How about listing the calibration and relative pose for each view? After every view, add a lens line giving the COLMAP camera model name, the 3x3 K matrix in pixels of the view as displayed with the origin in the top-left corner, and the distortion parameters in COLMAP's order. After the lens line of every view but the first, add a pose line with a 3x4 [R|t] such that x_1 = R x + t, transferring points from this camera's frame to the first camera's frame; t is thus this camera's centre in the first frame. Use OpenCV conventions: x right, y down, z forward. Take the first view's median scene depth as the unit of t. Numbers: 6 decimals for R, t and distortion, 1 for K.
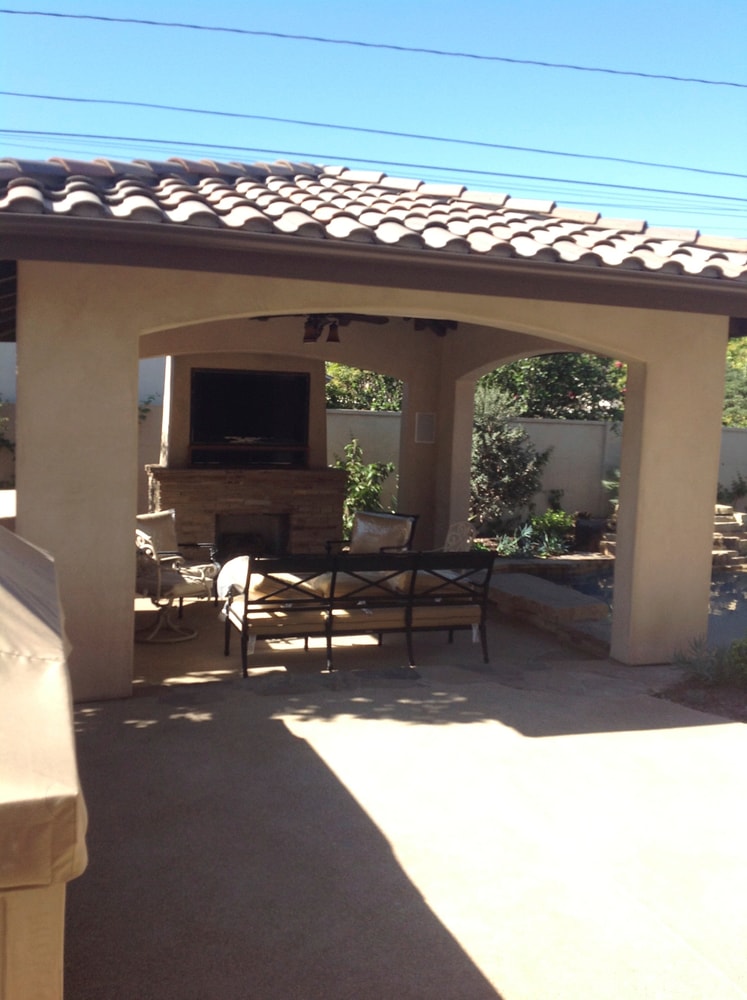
lens RADIAL K [[998.8, 0, 373.5], [0, 998.8, 500.0], [0, 0, 1]] dist [0.207760, -0.298753]
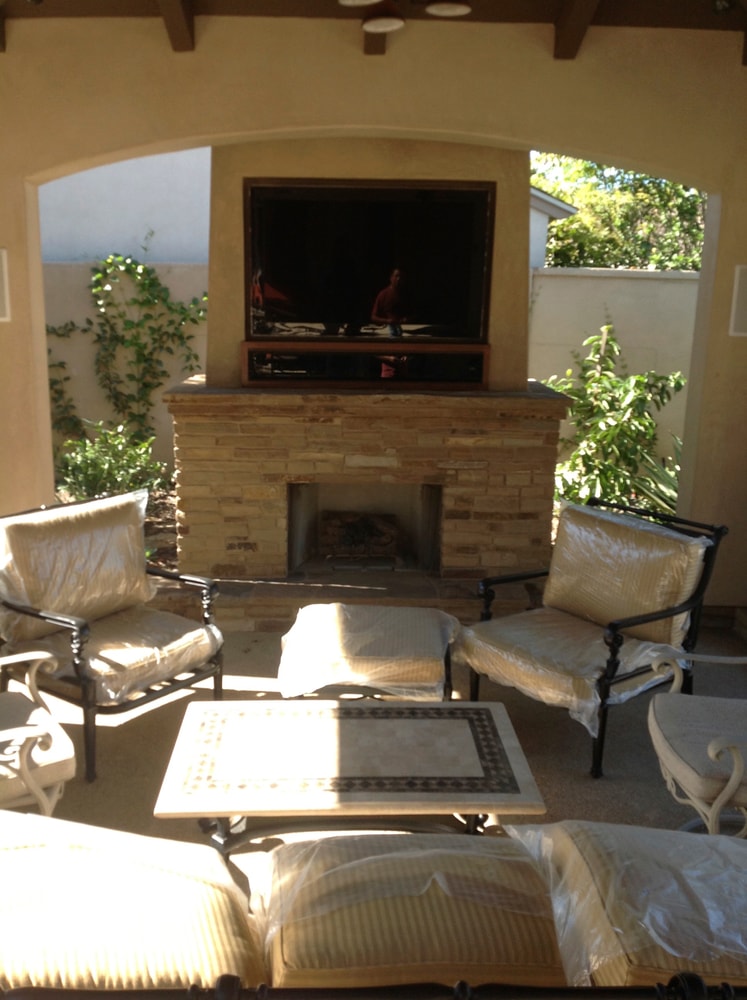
lens RADIAL K [[926.6, 0, 373.5], [0, 926.6, 500.0], [0, 0, 1]] dist [0.181109, -0.475473]
pose [[0.948839, 0.055608, -0.310826, 0.025659], [-0.015721, 0.991470, 0.129386, -0.036150], [0.315369, -0.117880, 0.941619, 0.554984]]
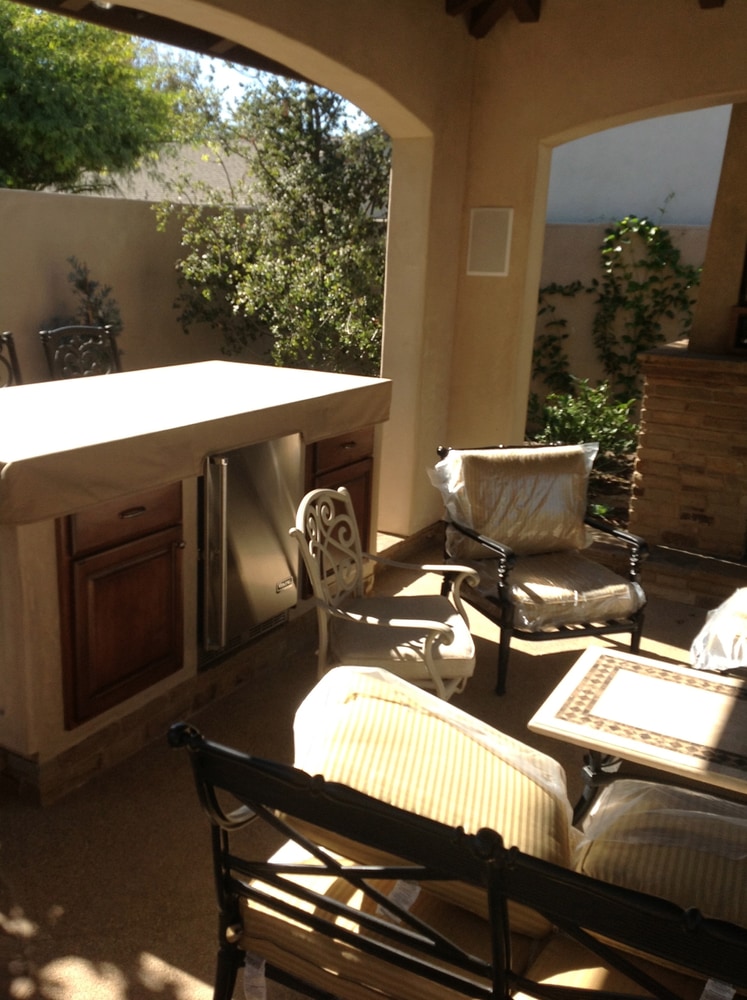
lens RADIAL K [[926.6, 0, 373.5], [0, 926.6, 500.0], [0, 0, 1]] dist [0.181109, -0.475473]
pose [[0.649884, 0.205787, -0.731644, 0.049452], [-0.092509, 0.976907, 0.192600, -0.033820], [0.754382, -0.057484, 0.653913, 0.553540]]
